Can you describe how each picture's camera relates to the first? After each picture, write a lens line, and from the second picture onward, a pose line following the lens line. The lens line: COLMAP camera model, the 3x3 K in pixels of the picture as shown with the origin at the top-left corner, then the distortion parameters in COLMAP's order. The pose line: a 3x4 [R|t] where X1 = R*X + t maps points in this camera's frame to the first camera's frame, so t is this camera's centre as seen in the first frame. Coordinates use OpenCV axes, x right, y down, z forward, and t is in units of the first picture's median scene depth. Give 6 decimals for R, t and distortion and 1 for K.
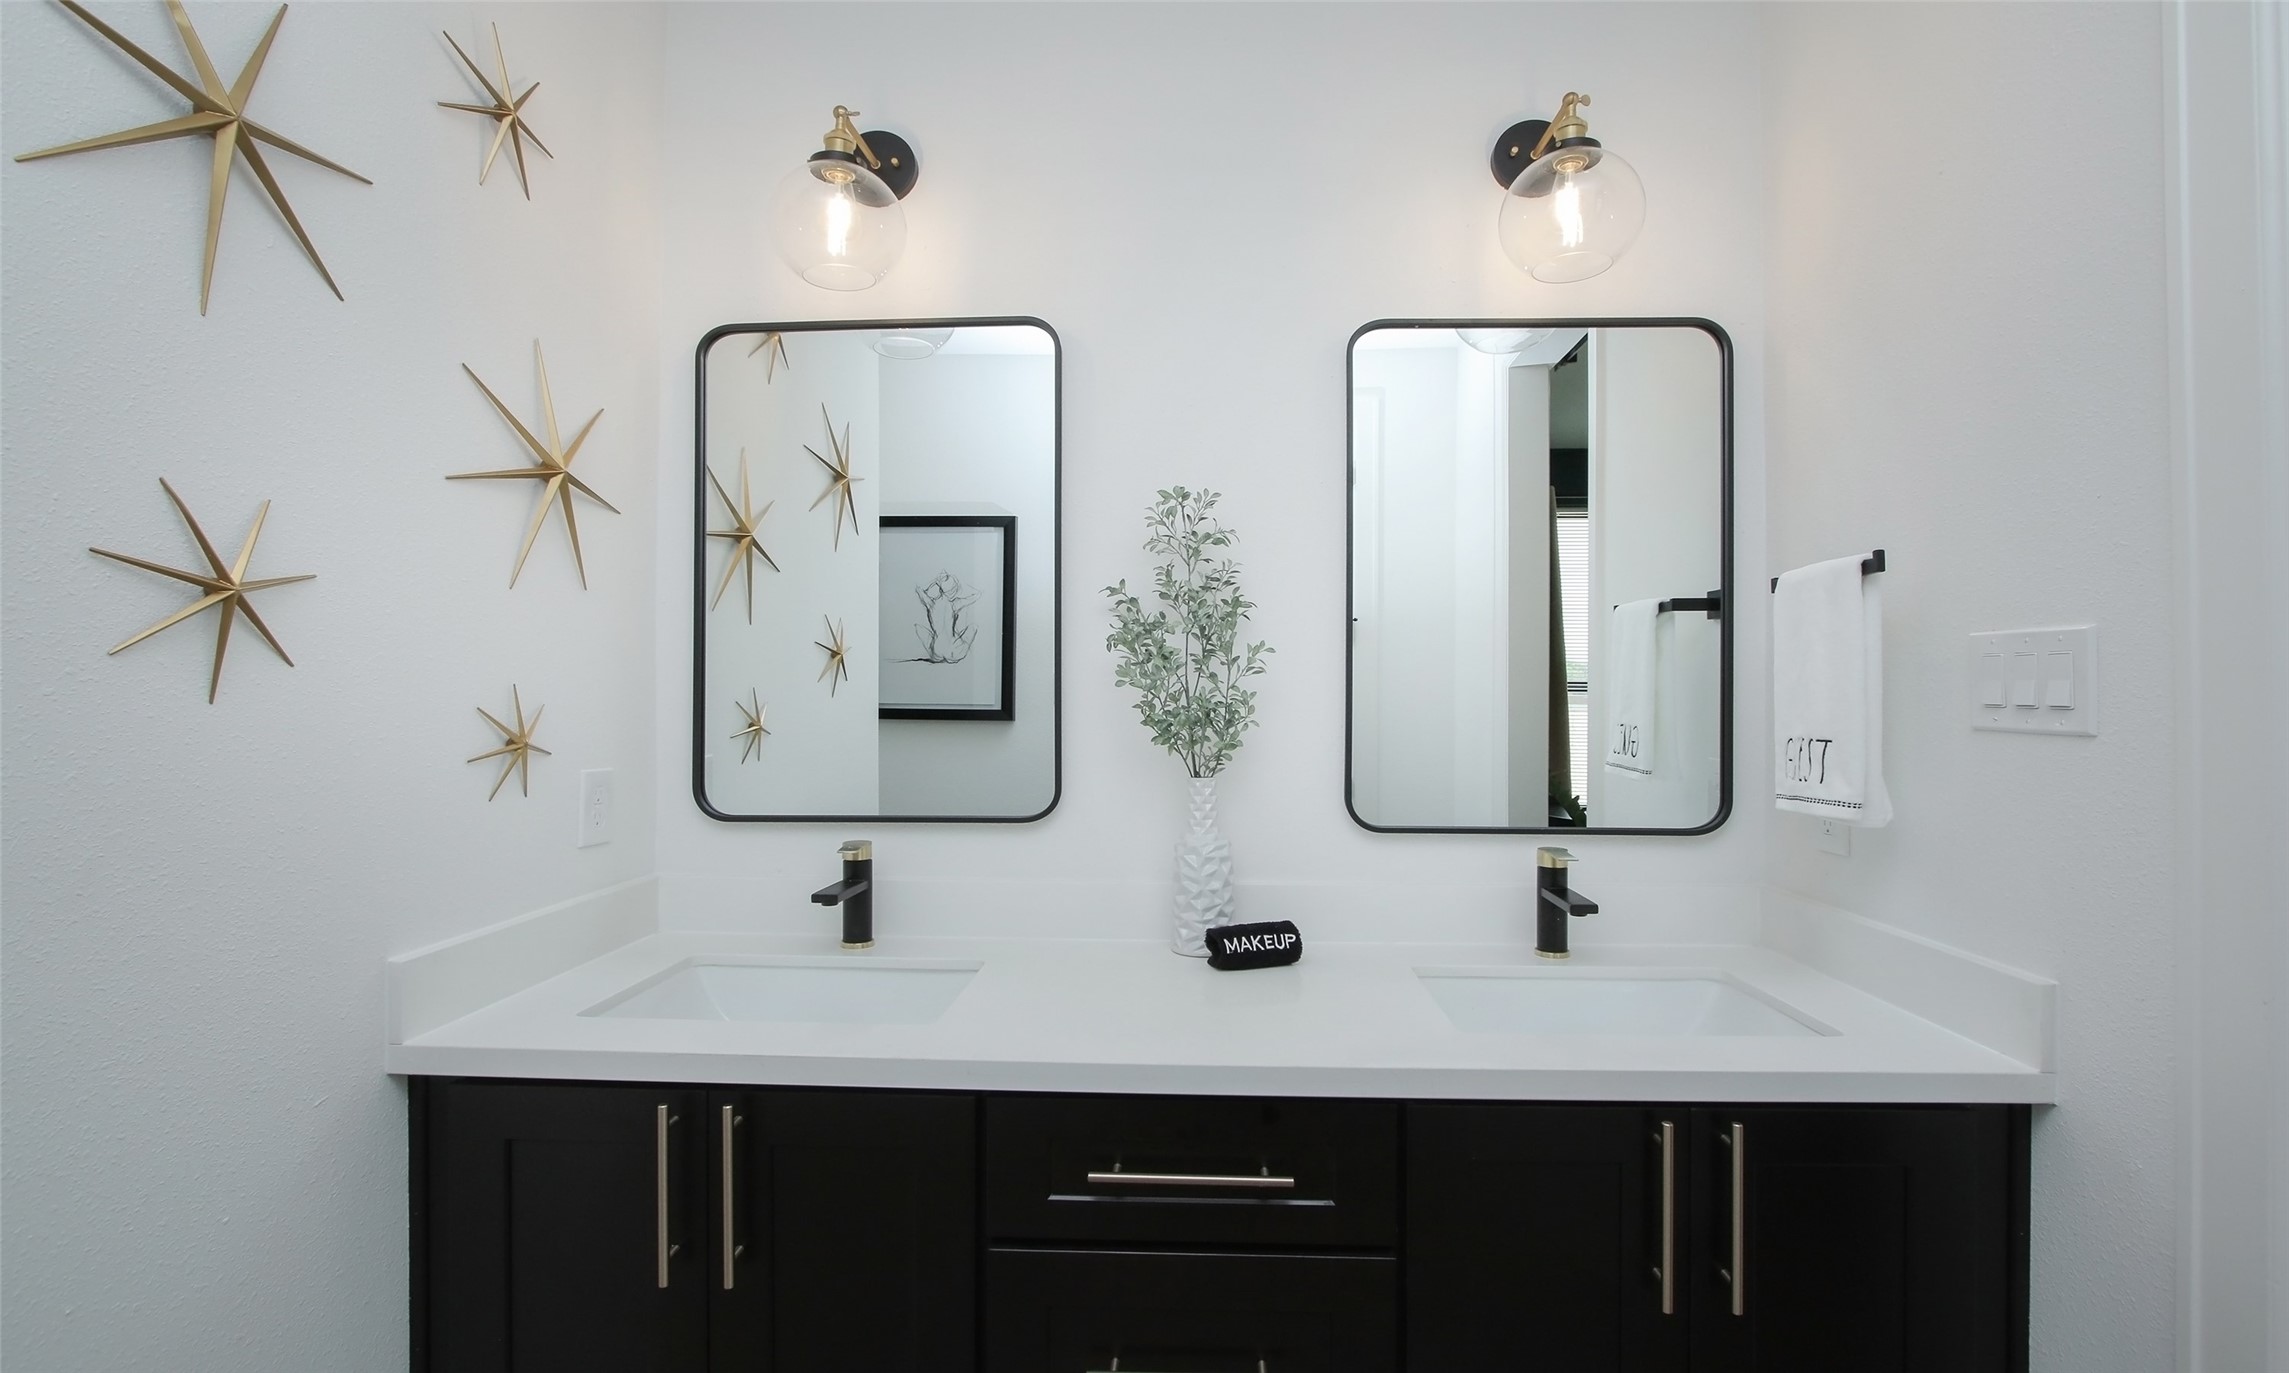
lens RADIAL K [[1059.5, 0, 1156.2], [0, 1059.5, 688.0], [0, 0, 1]] dist [-0.021548, 0.004267]
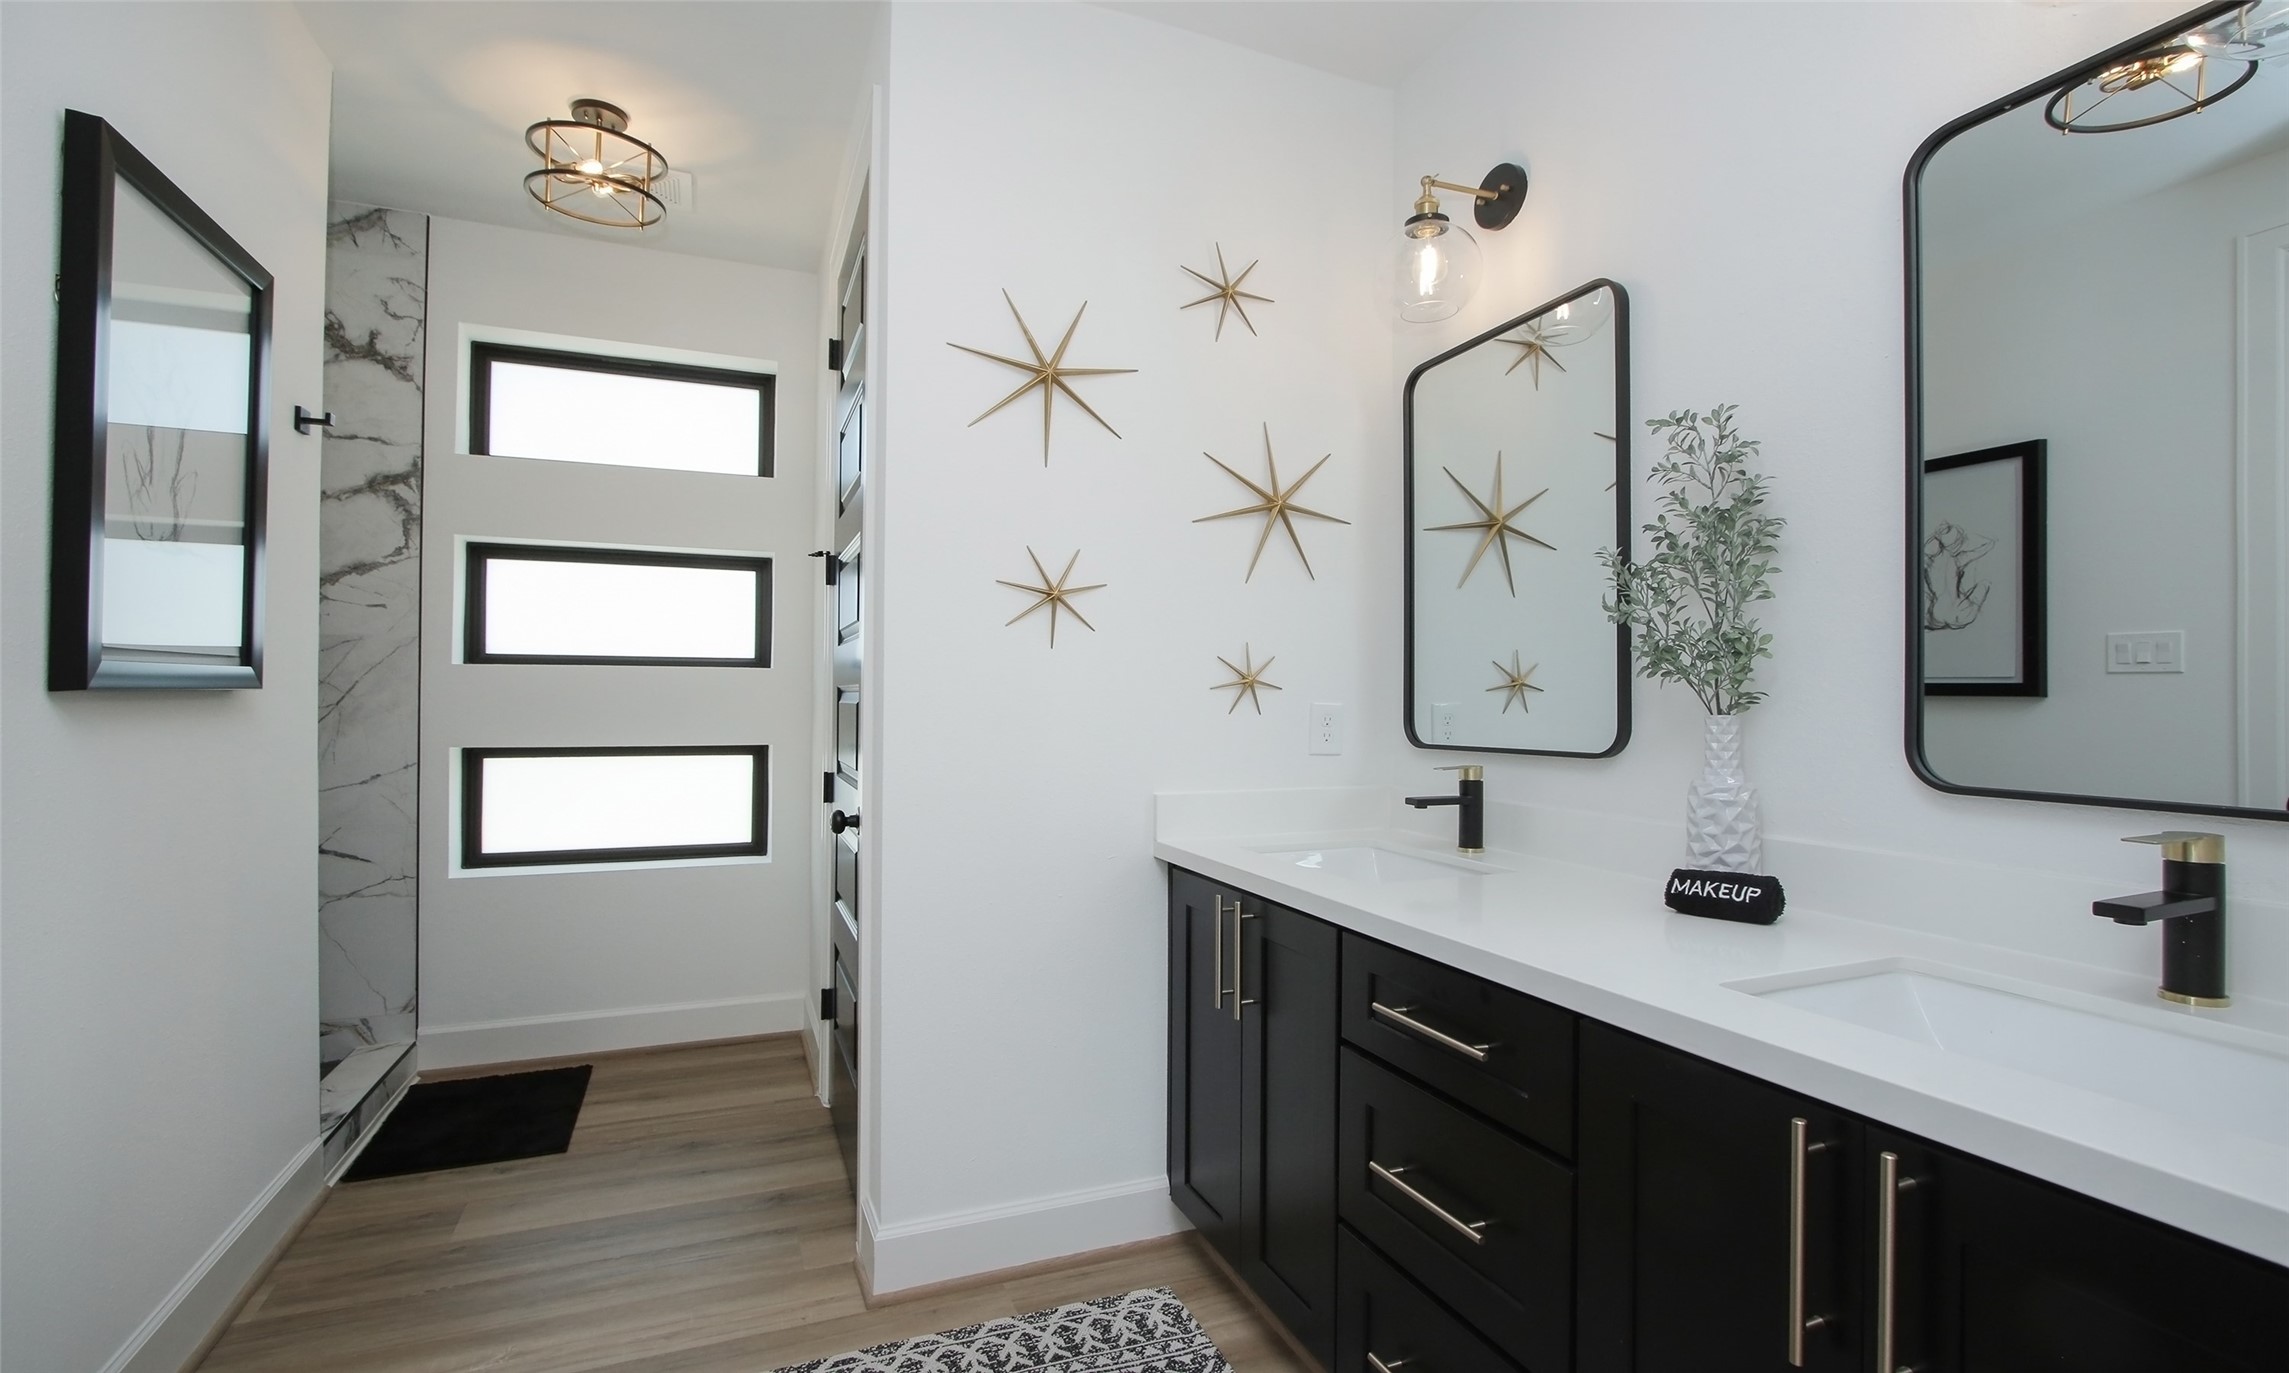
lens RADIAL K [[1059.5, 0, 1152.6], [0, 1059.5, 689.0], [0, 0, 1]] dist [-0.021548, 0.004267]
pose [[0.426377, -0.007724, -0.904513, 0.662841], [0.001399, 0.999968, -0.007879, 0.068033], [0.904544, 0.002094, 0.426374, 0.158823]]
